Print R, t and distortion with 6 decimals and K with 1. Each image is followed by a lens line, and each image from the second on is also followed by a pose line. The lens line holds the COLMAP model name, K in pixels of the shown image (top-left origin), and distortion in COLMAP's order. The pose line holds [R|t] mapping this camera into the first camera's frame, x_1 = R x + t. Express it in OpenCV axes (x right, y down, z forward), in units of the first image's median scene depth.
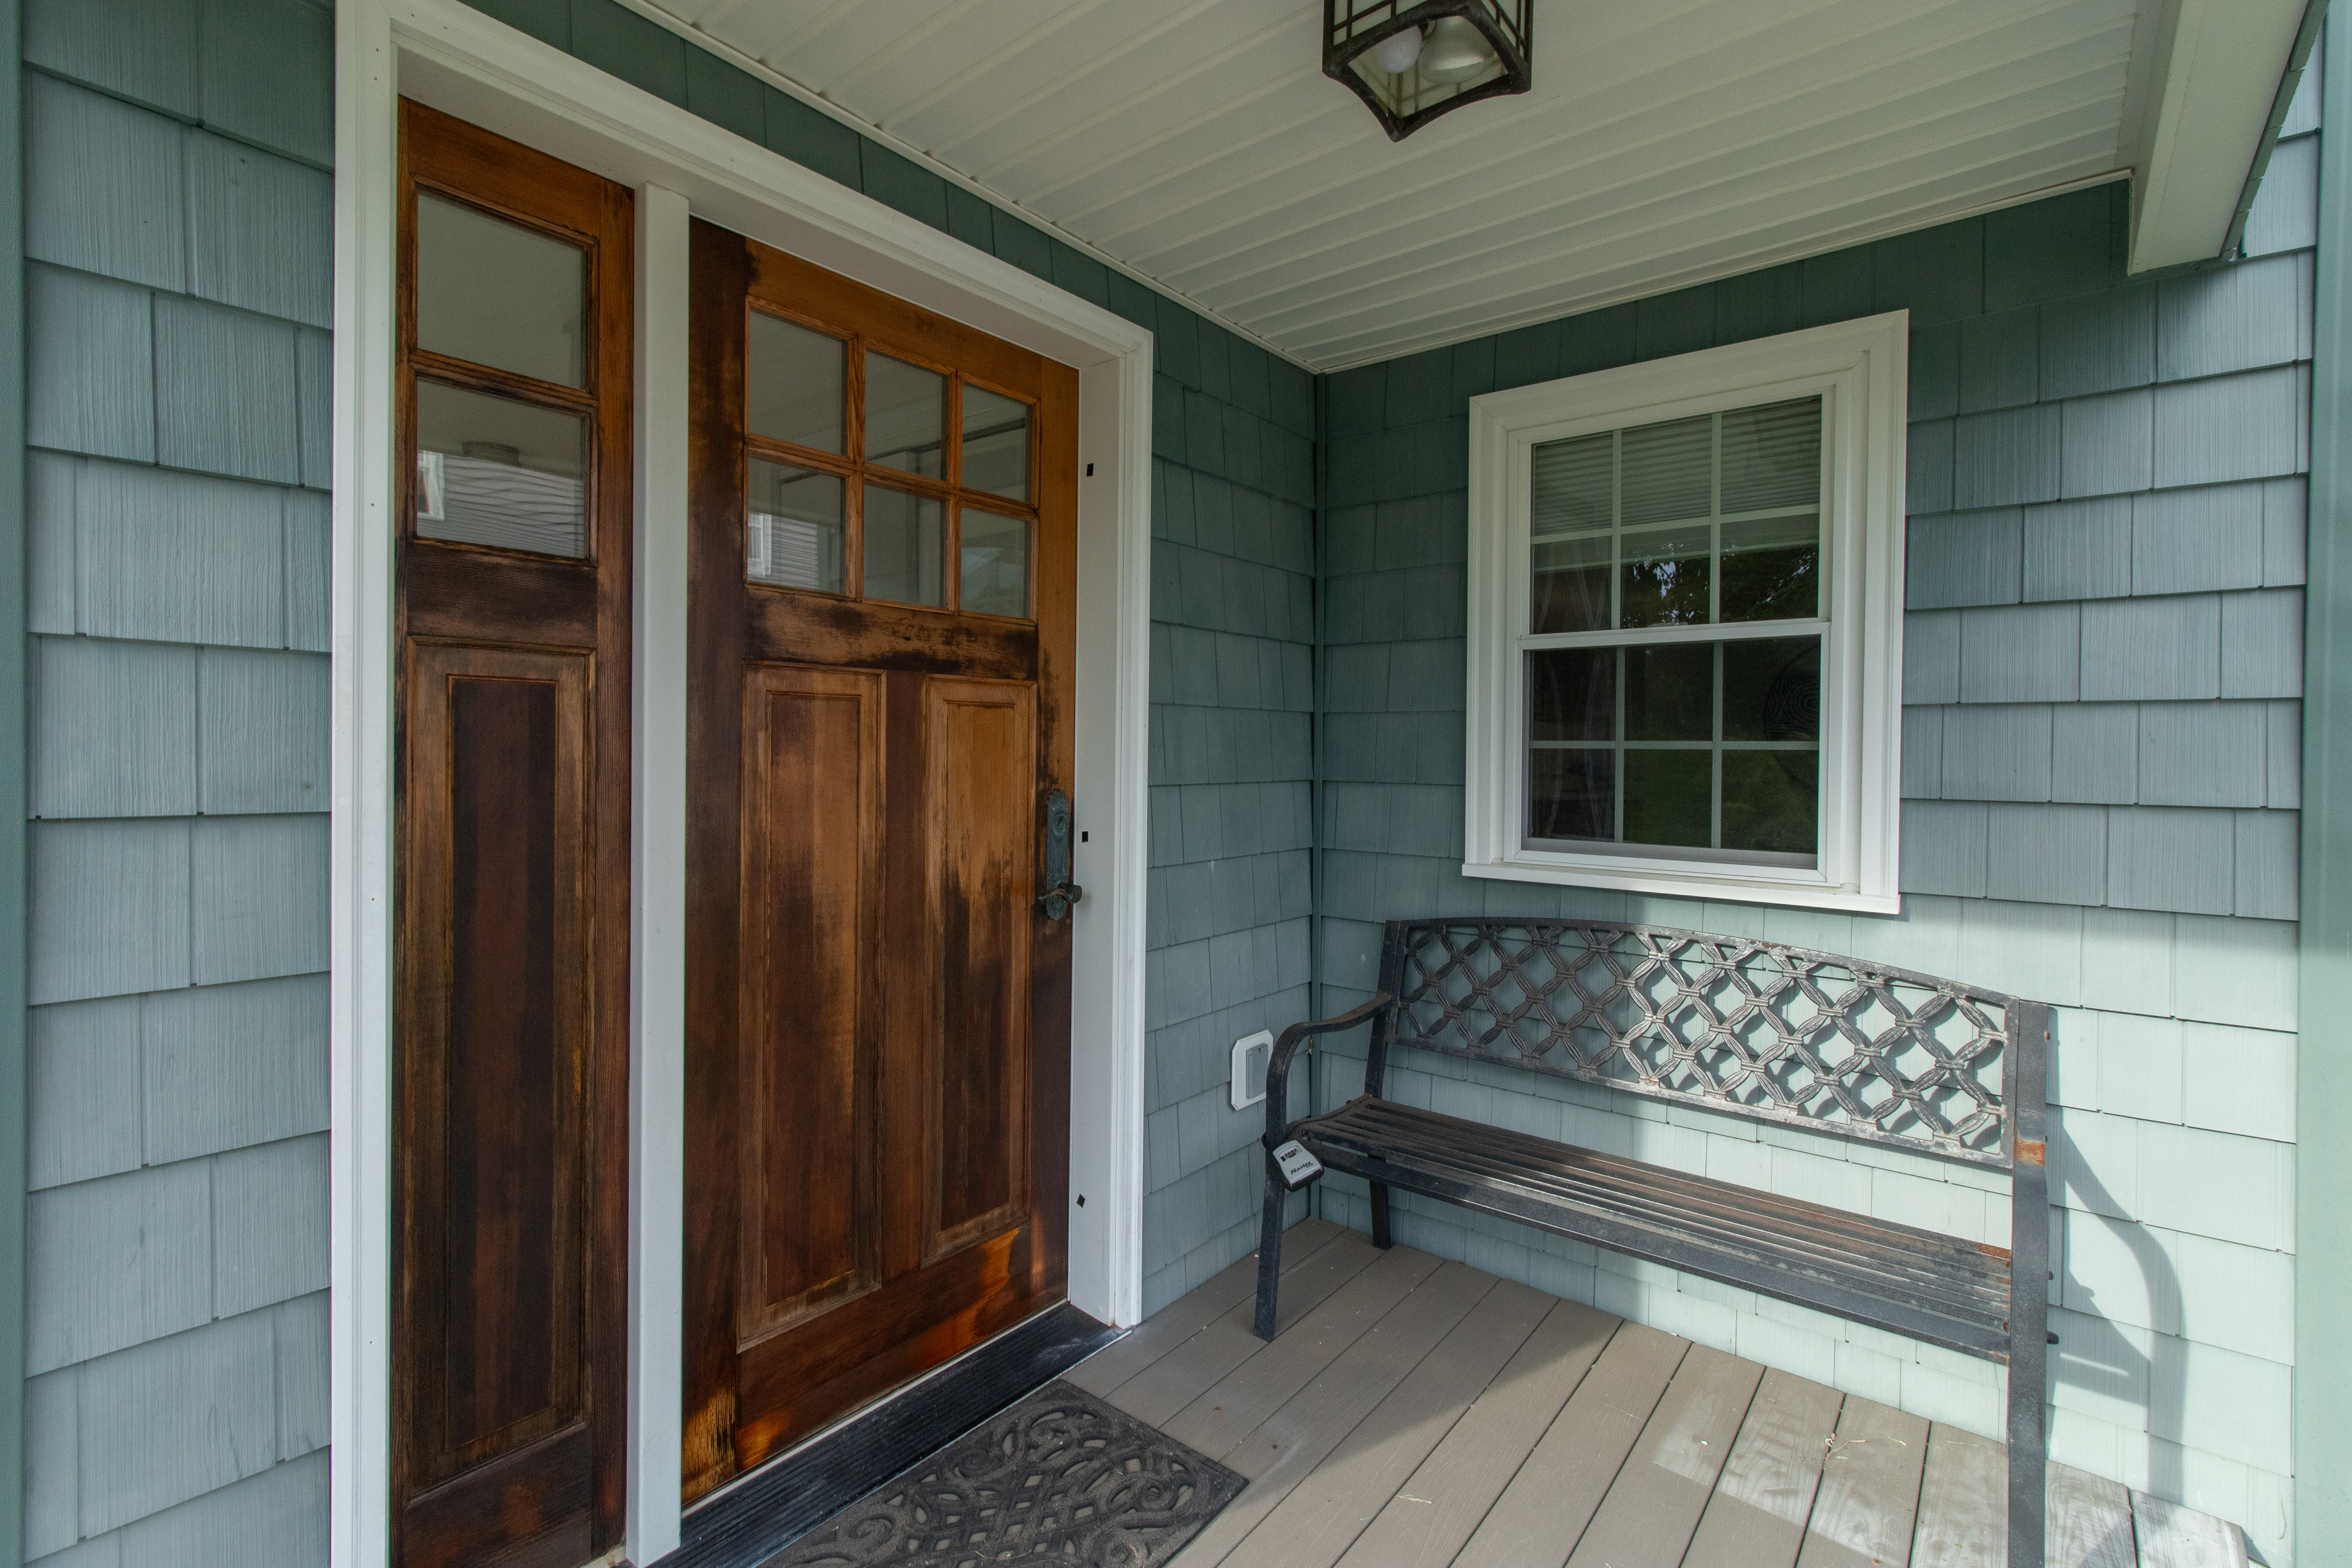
lens RADIAL K [[1066.1, 0, 1174.0], [0, 1066.1, 765.5], [0, 0, 1]] dist [-0.002352, 0.000528]
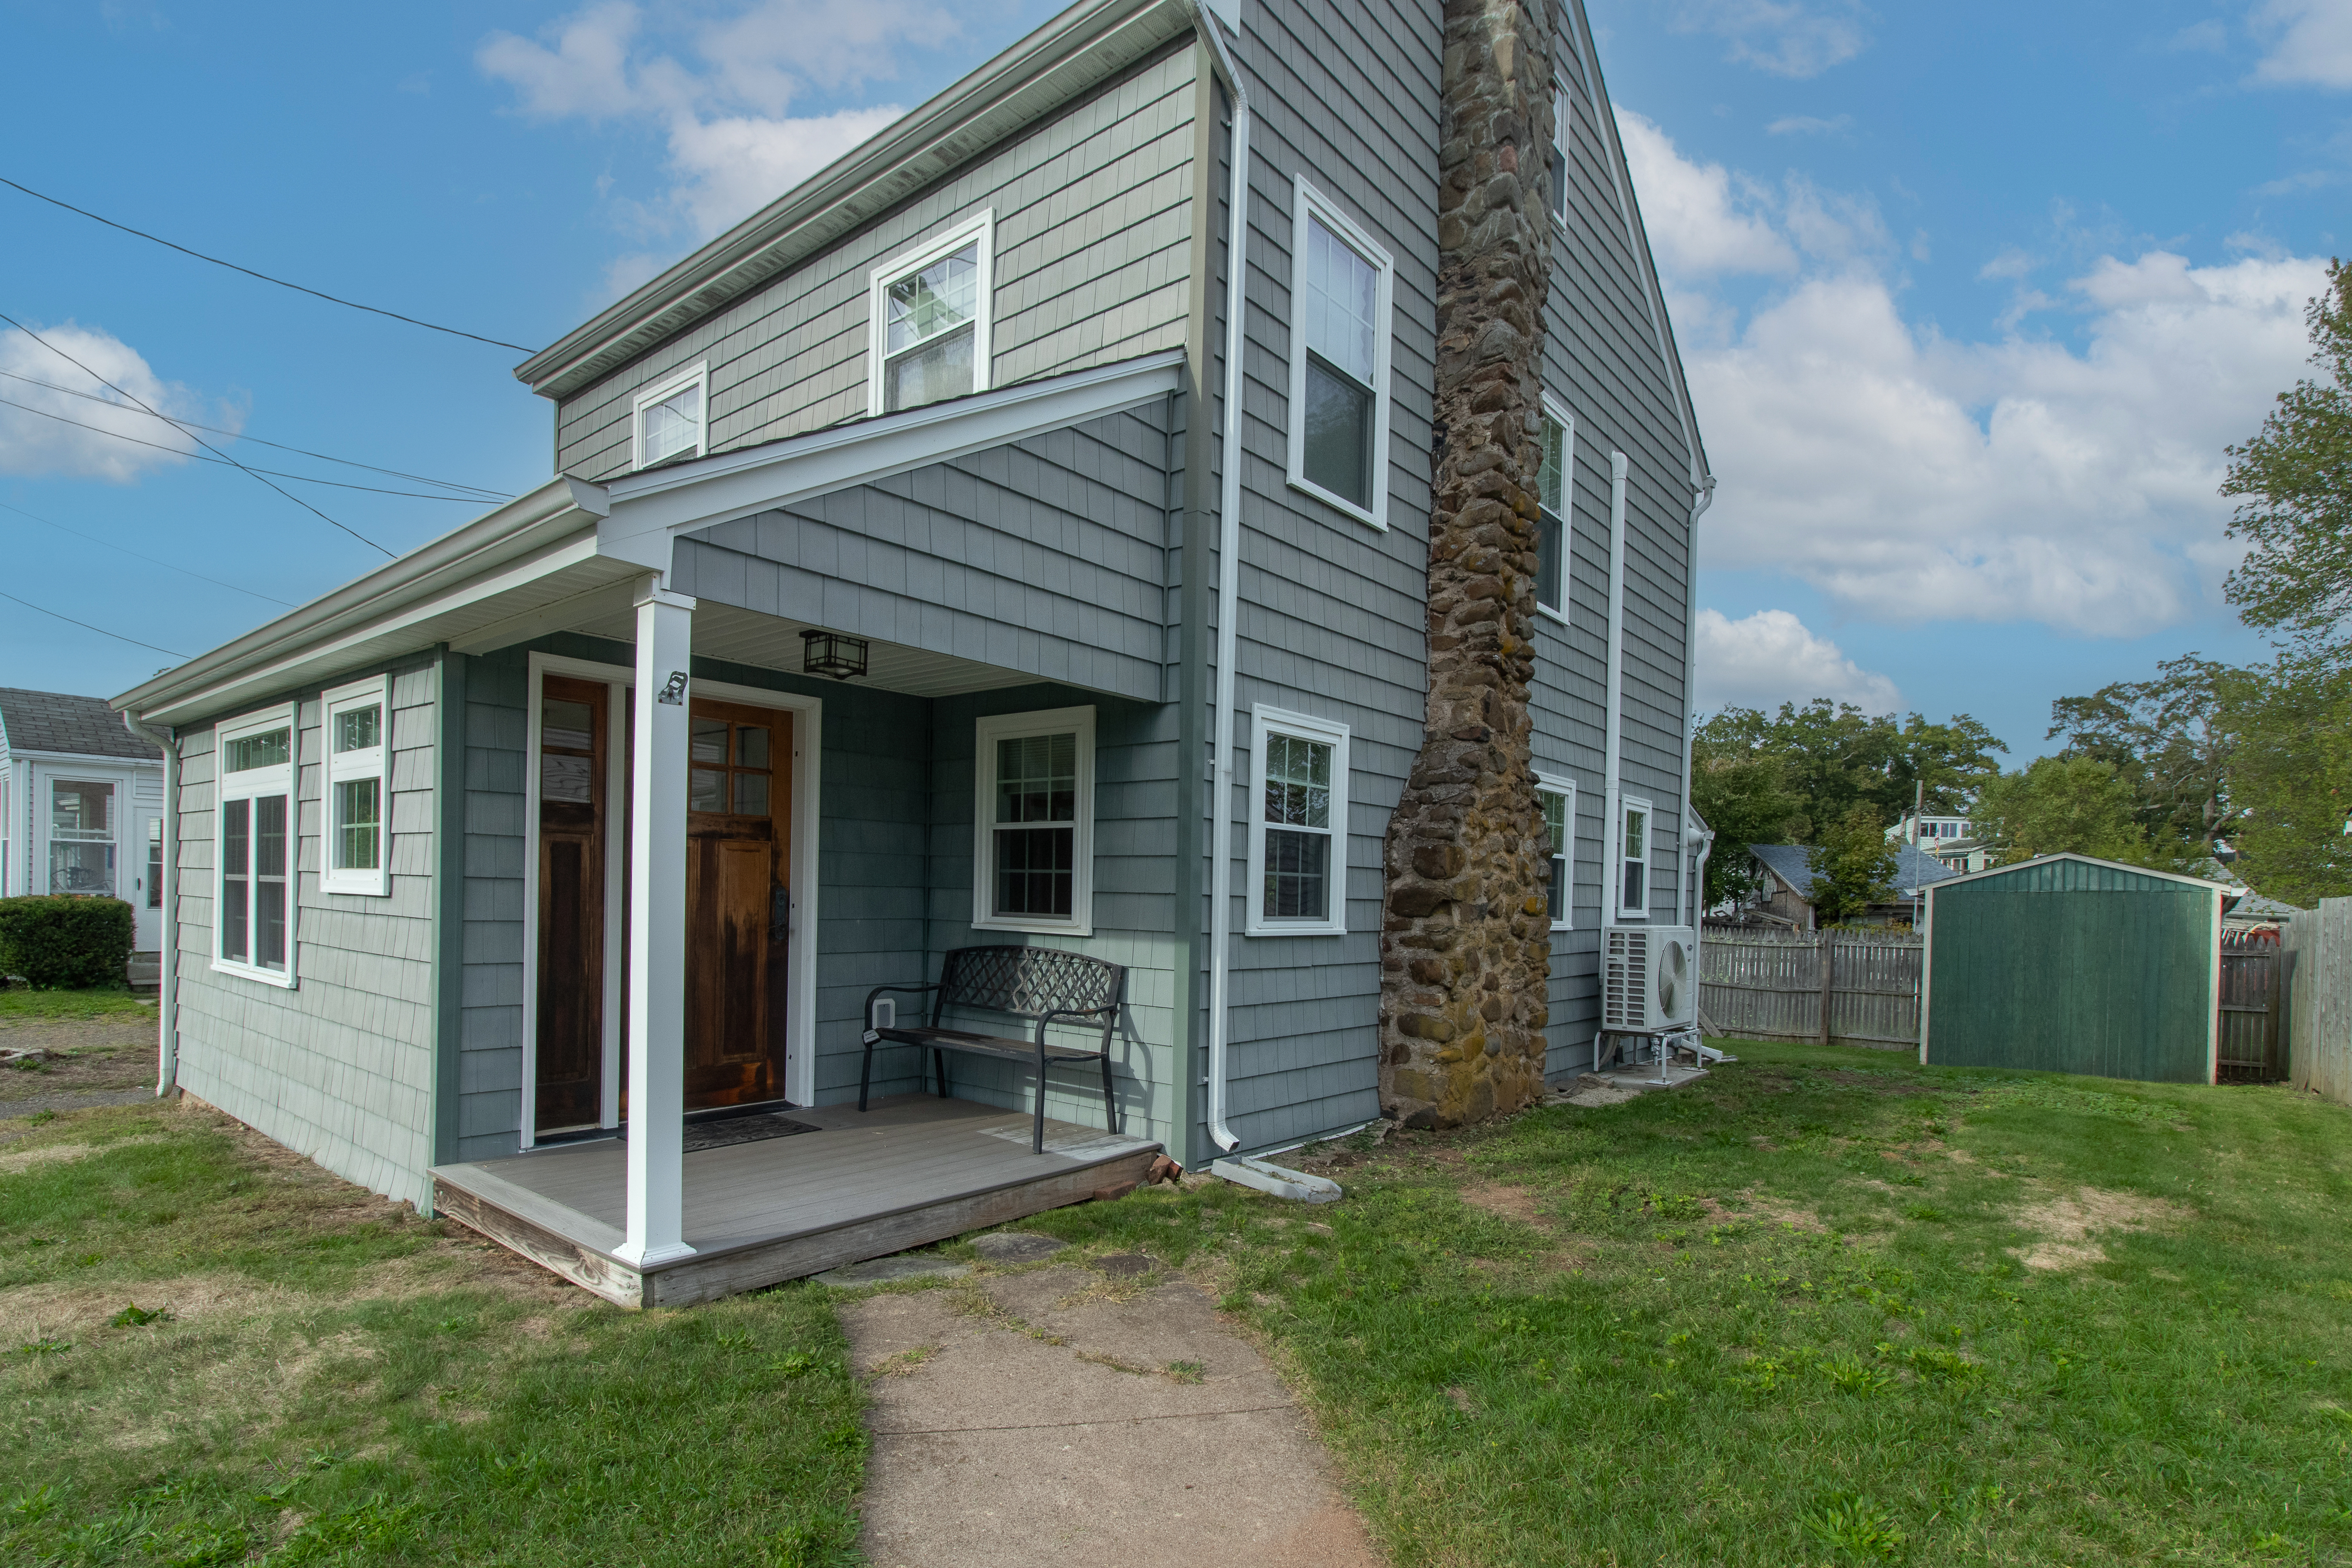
lens RADIAL K [[1147.0, 0, 1189.4], [0, 1147.0, 918.9], [0, 0, 1]] dist [-0.001949, 0.000312]
pose [[0.999902, 0.013886, 0.001870, 0.853689], [-0.013902, 0.999867, 0.008572, 0.066159], [-0.001751, -0.008597, 0.999962, -1.684685]]
